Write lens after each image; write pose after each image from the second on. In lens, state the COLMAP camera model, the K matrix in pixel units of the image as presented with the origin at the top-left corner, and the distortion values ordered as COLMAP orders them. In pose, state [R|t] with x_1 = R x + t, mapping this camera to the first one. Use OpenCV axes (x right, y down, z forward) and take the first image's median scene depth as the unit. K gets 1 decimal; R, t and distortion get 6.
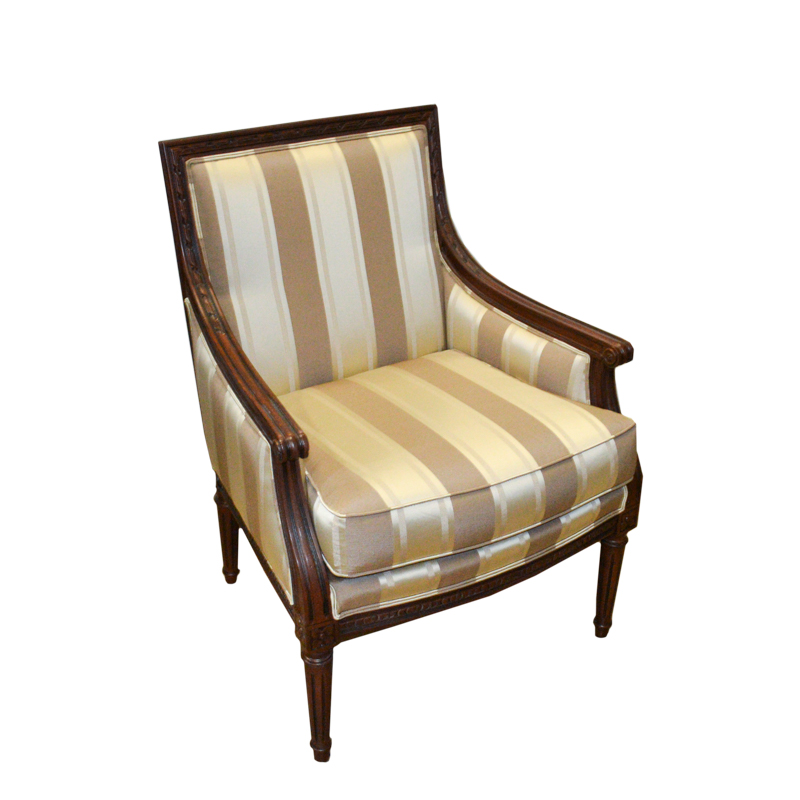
lens RADIAL K [[803.2, 0, 400.0], [0, 803.2, 400.0], [0, 0, 1]] dist [-0.079007, 0.000129]
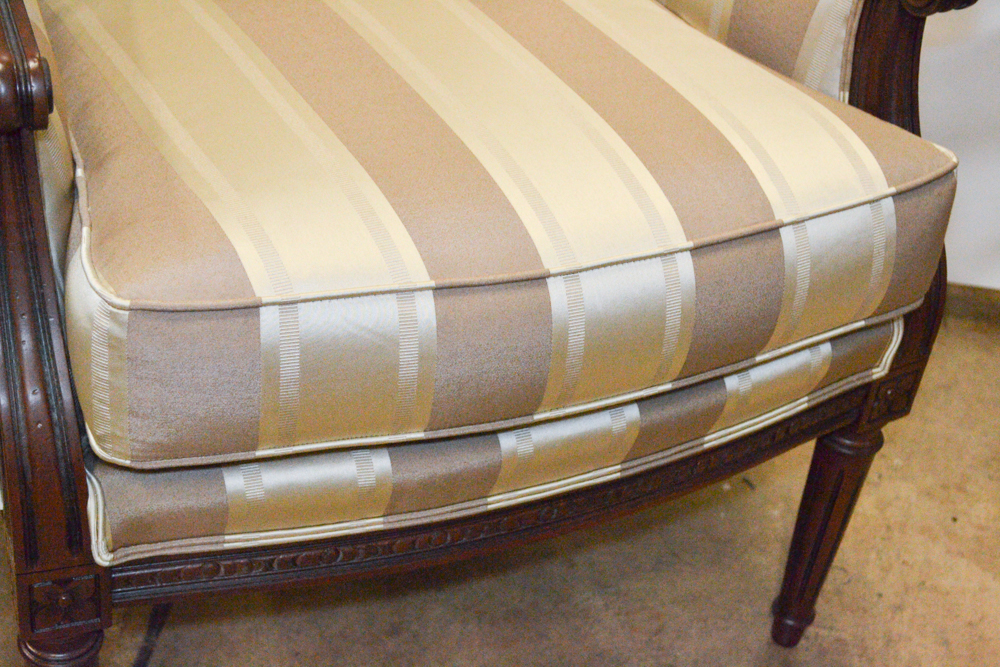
lens RADIAL K [[1736.6, 0, 500.0], [0, 1736.6, 333.5], [0, 0, 1]] dist [-0.076730, -0.111871]
pose [[0.989591, 0.133076, 0.054781, 0.045424], [-0.140099, 0.977880, 0.155317, 0.010729], [-0.032900, -0.161375, 0.986345, 0.182482]]
